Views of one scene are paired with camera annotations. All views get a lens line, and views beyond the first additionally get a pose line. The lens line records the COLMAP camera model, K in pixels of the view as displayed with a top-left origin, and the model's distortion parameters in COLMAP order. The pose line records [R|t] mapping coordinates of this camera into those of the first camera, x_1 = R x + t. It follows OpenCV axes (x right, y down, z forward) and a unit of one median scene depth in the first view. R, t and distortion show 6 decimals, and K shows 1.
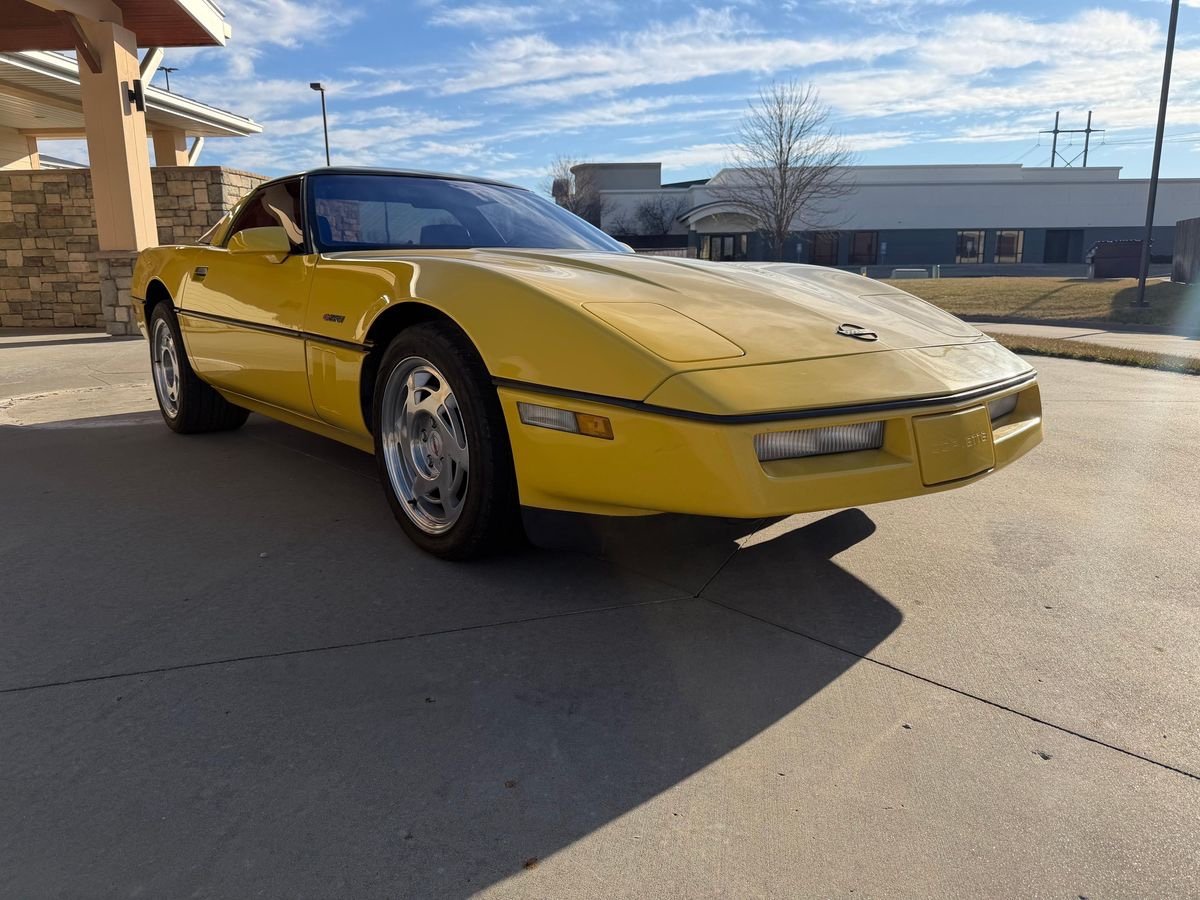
lens RADIAL K [[850.0, 0, 608.6], [0, 850.0, 457.1], [0, 0, 1]] dist [0.028893, -0.036870]
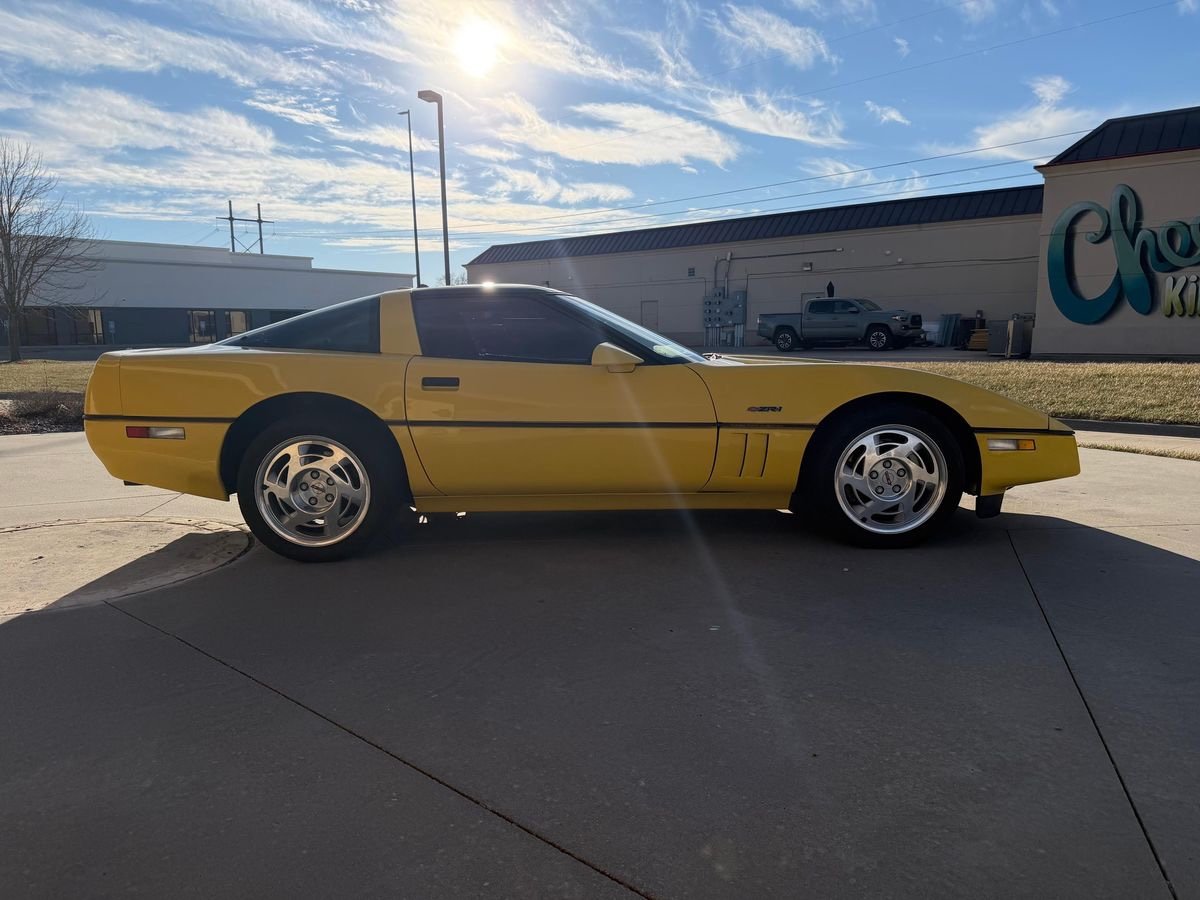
lens RADIAL K [[850.0, 0, 604.0], [0, 850.0, 459.1], [0, 0, 1]] dist [0.028893, -0.036870]
pose [[0.627064, -0.112387, 0.770818, -0.189768], [0.176946, 0.984220, -0.000444, -0.015404], [-0.758605, 0.136672, 0.637056, 0.039069]]
